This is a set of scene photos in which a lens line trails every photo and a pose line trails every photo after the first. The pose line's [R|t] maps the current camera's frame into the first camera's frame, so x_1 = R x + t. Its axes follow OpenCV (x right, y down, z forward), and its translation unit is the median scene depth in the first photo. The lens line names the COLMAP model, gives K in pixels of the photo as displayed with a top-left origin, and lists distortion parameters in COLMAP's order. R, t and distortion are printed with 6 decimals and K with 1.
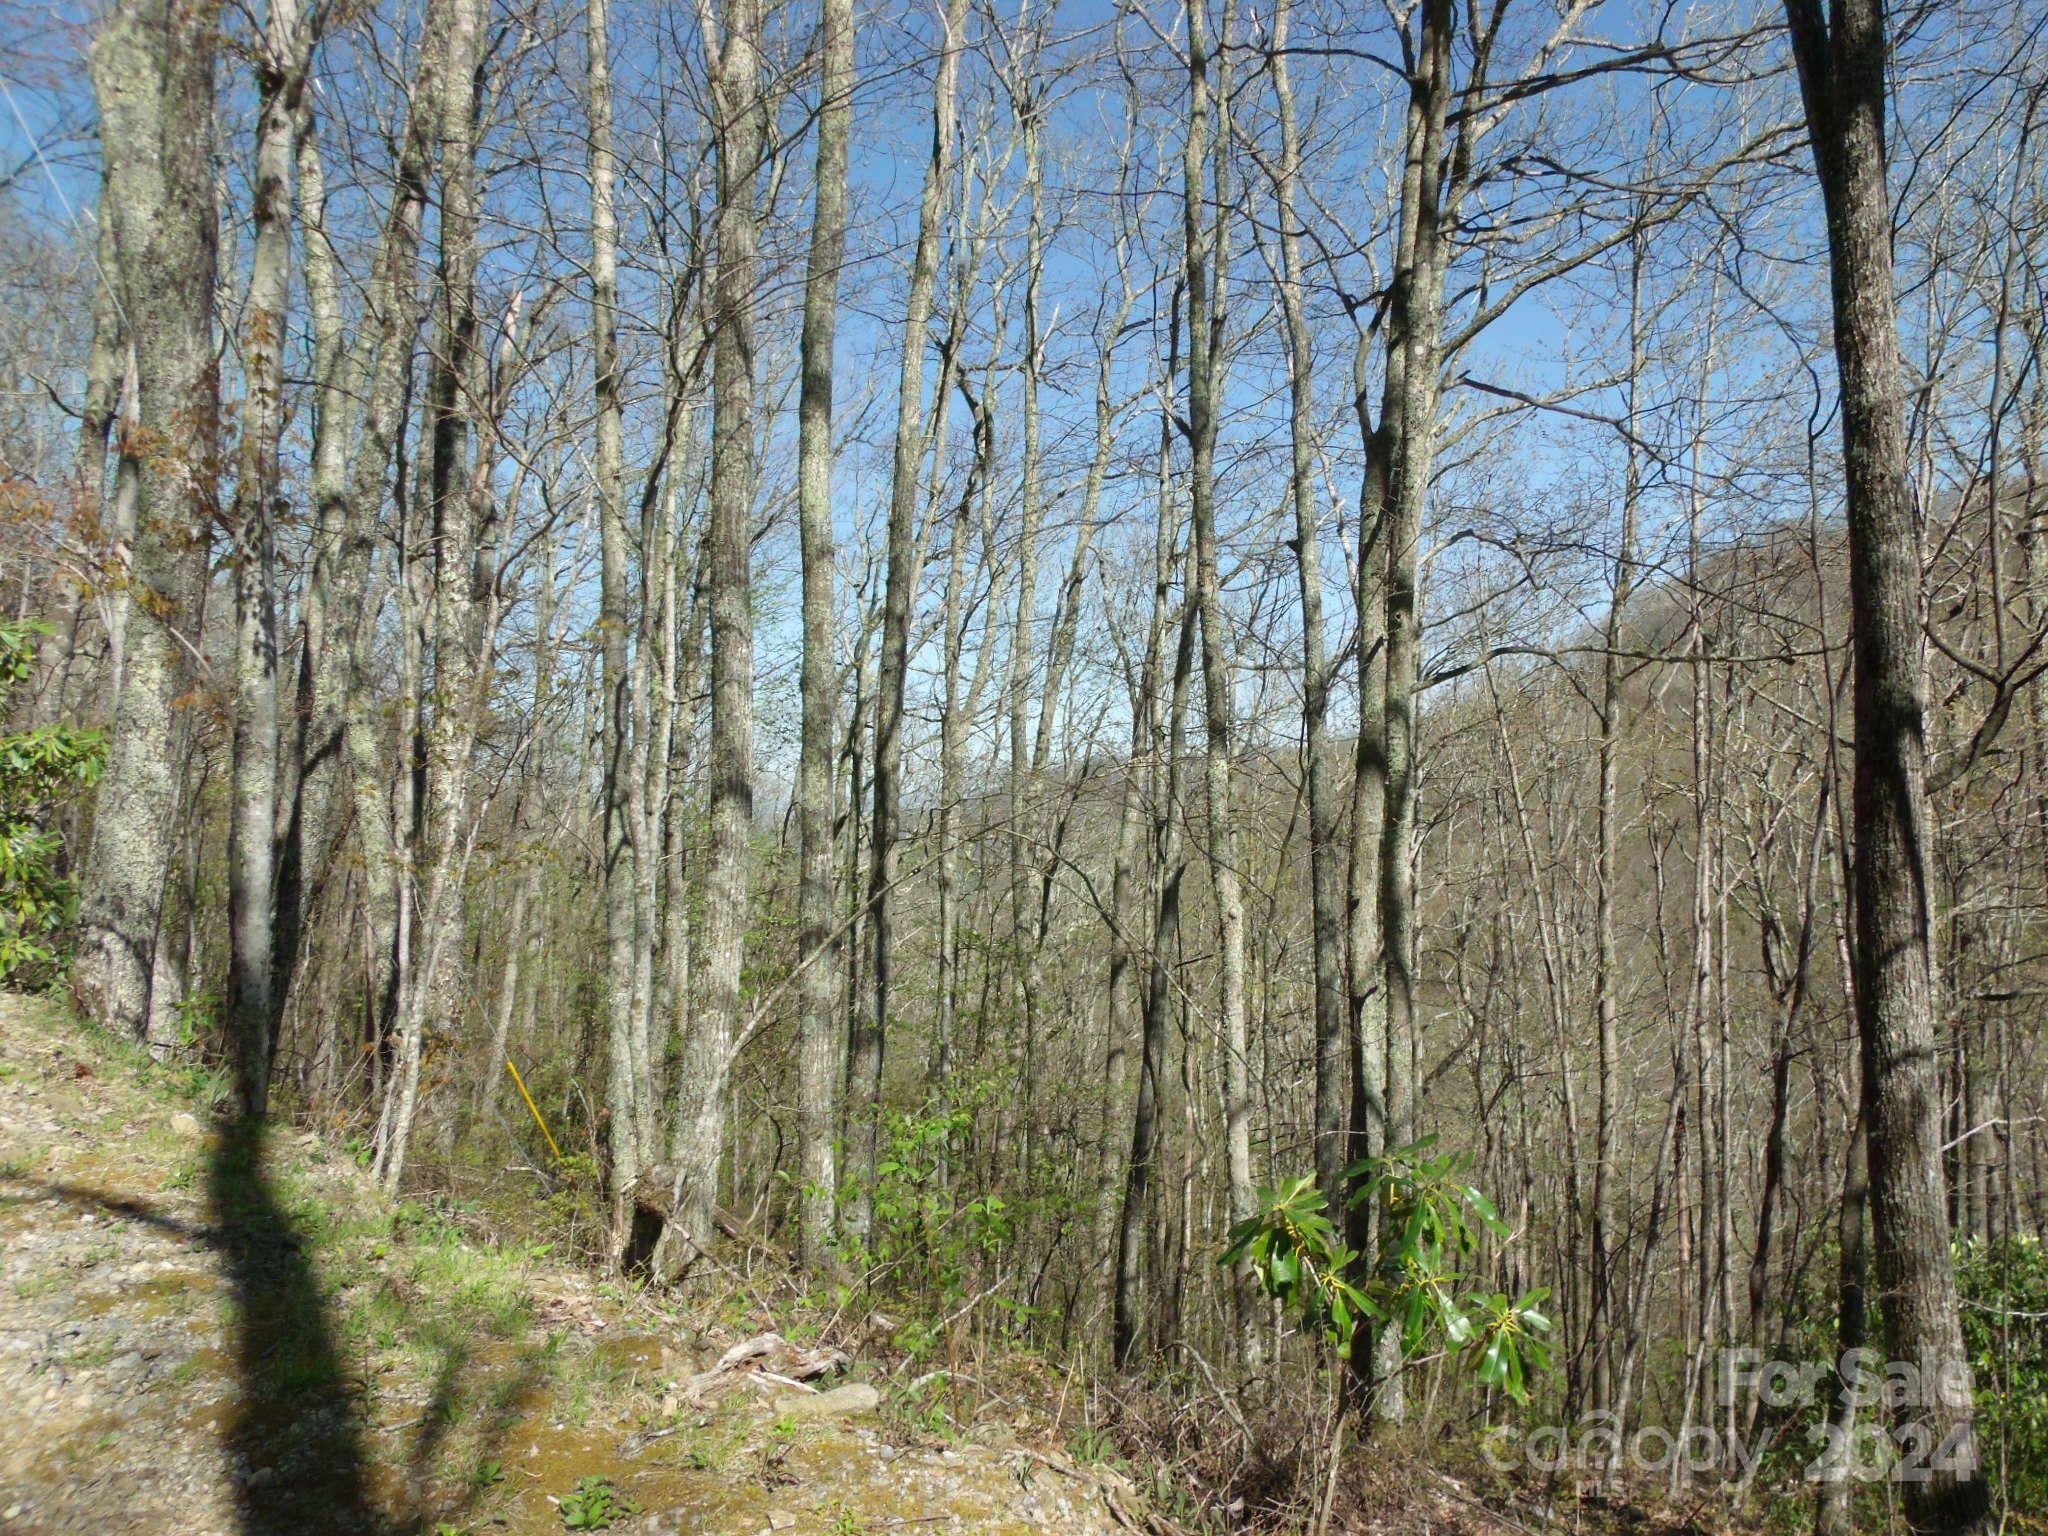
lens RADIAL K [[1593.0, 0, 1027.8], [0, 1593.0, 775.1], [0, 0, 1]] dist [-0.039964, 0.010947]
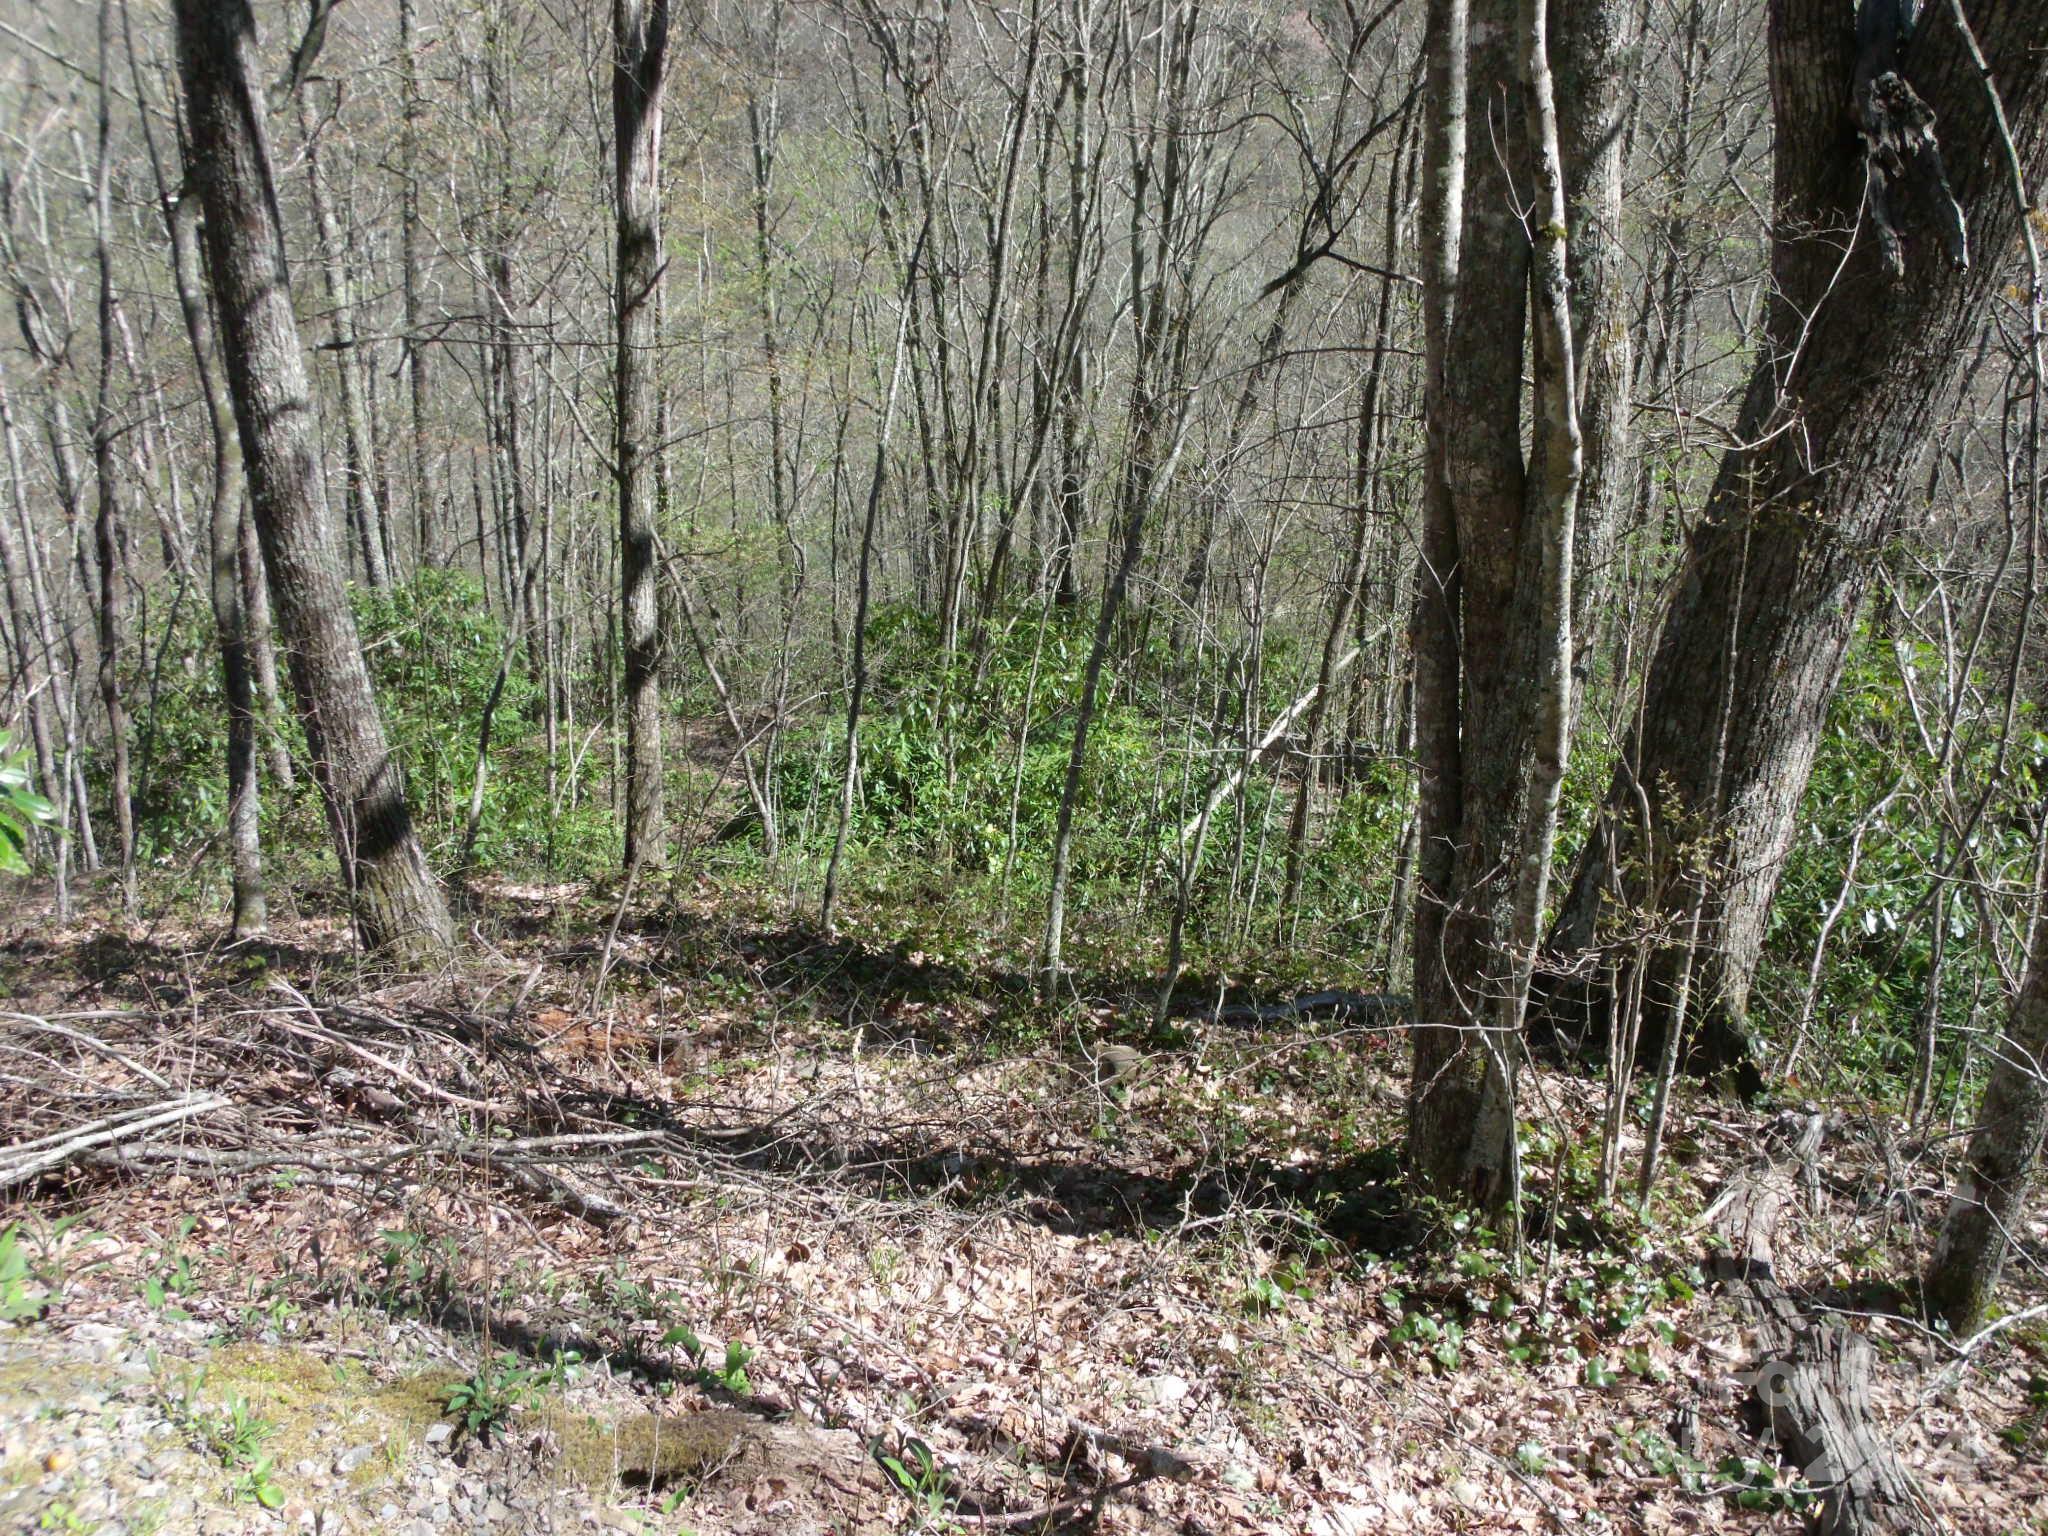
lens RADIAL K [[1593.0, 0, 1027.8], [0, 1593.0, 775.1], [0, 0, 1]] dist [-0.039964, 0.010947]
pose [[0.542581, -0.276756, 0.793103, -0.008587], [-0.047222, 0.932623, 0.357748, 0.015097], [-0.838675, -0.231559, 0.492955, 0.069797]]
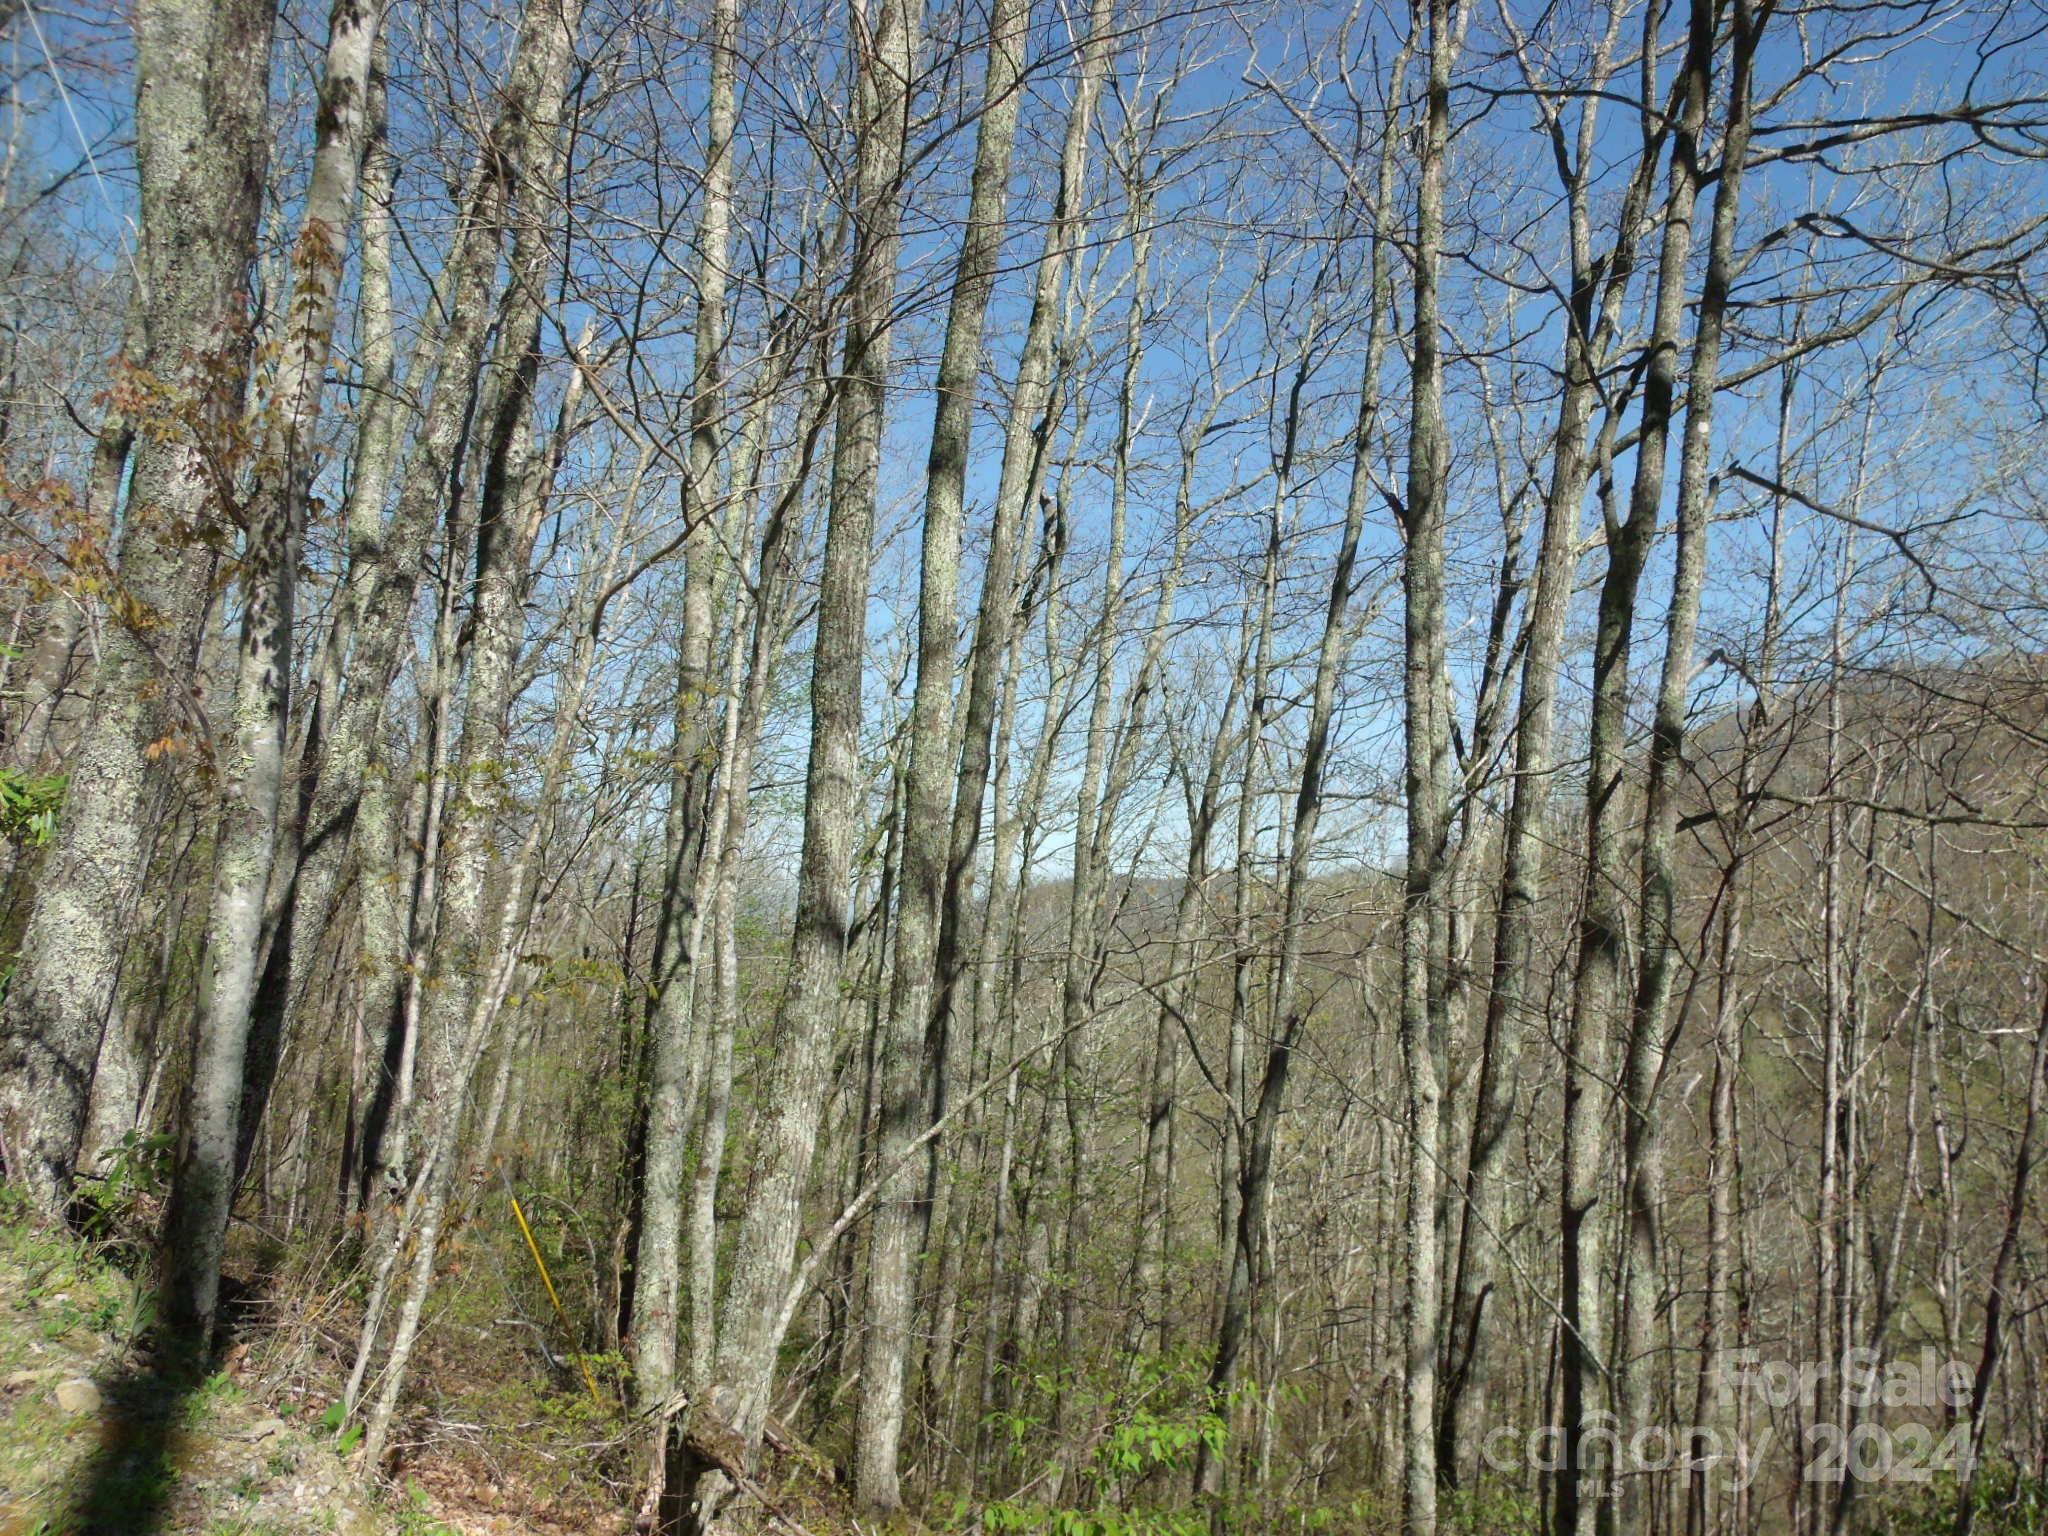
lens RADIAL K [[1593.0, 0, 1027.8], [0, 1593.0, 775.1], [0, 0, 1]] dist [-0.039964, 0.010947]
pose [[0.997789, 0.066434, -0.001854, -0.085069], [-0.066402, 0.995370, -0.069491, -0.006267], [-0.002772, 0.069461, 0.997581, 0.177206]]
